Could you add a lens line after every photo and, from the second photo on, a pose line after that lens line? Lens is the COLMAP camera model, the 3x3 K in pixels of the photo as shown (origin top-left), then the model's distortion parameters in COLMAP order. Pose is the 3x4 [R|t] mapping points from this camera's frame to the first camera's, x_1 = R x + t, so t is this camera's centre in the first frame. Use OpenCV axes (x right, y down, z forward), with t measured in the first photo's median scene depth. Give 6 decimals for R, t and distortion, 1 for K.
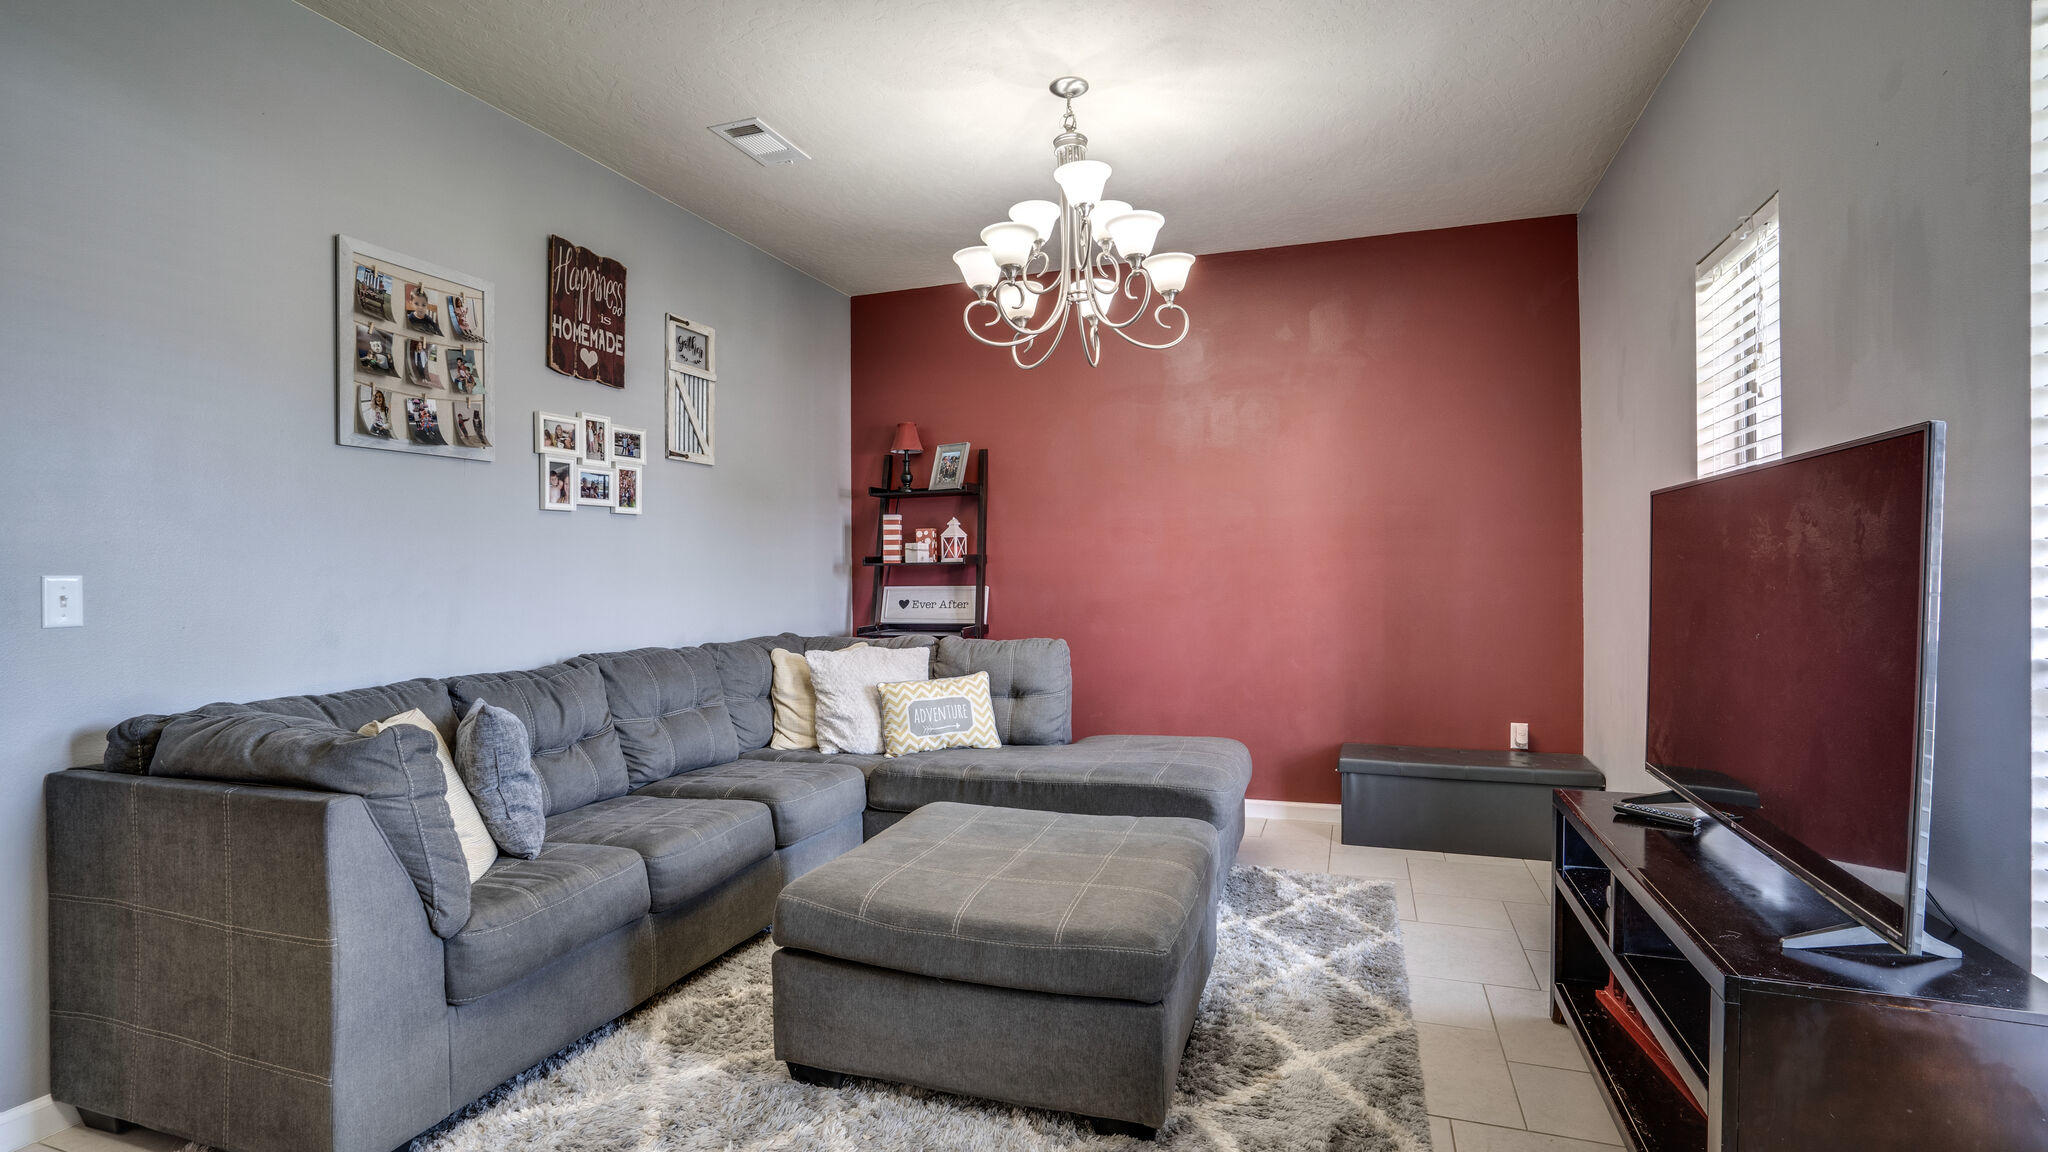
lens RADIAL K [[942.0, 0, 1024.0], [0, 942.0, 576.0], [0, 0, 1]] dist [-0.062377, 0.022859]
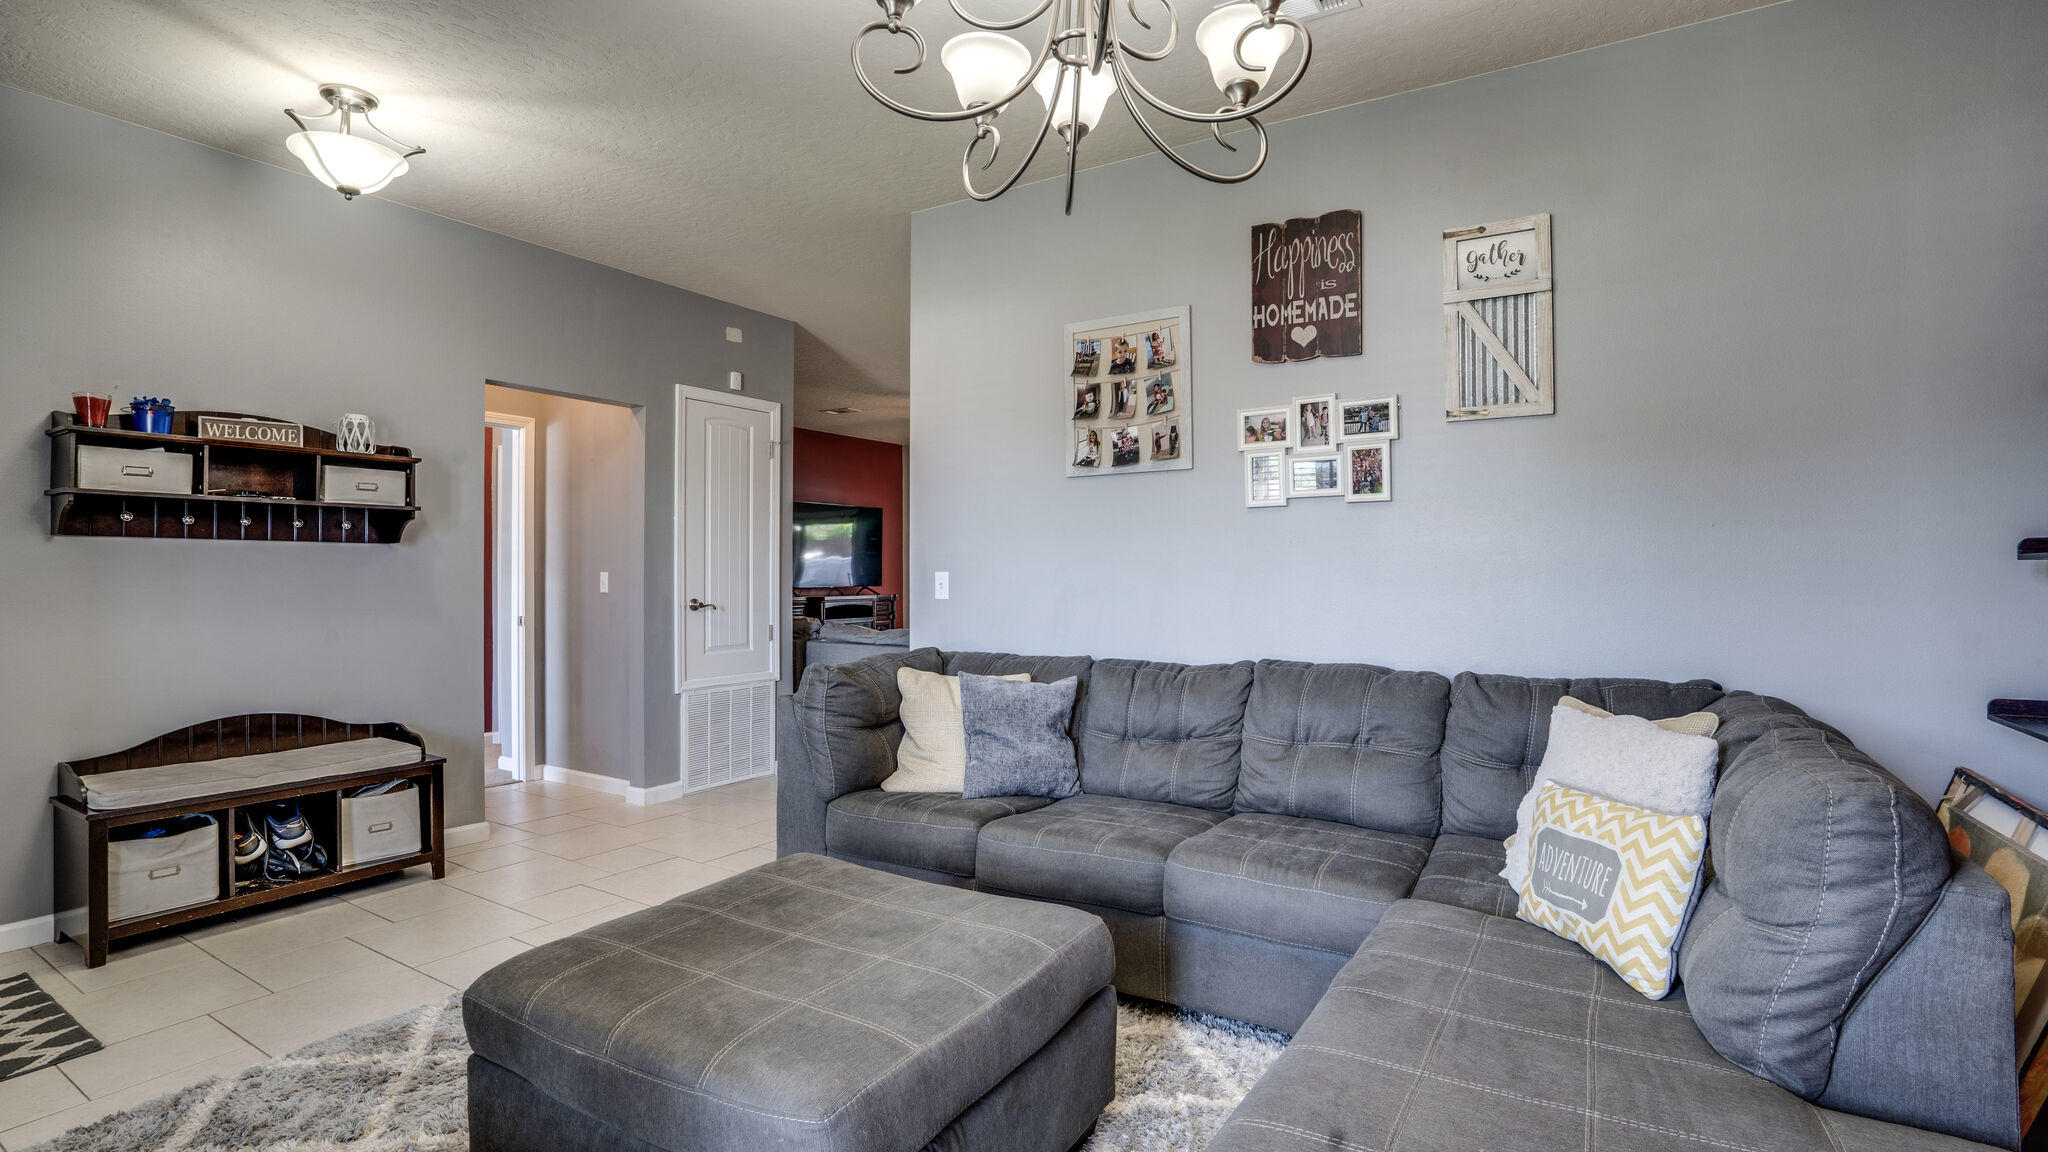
lens RADIAL K [[942.0, 0, 1024.0], [0, 942.0, 576.0], [0, 0, 1]] dist [-0.062377, 0.022859]
pose [[-0.210993, 0.012598, -0.977406, 0.510700], [-0.002740, 0.999905, 0.013480, -0.011405], [0.977484, 0.005522, -0.210938, 0.973659]]
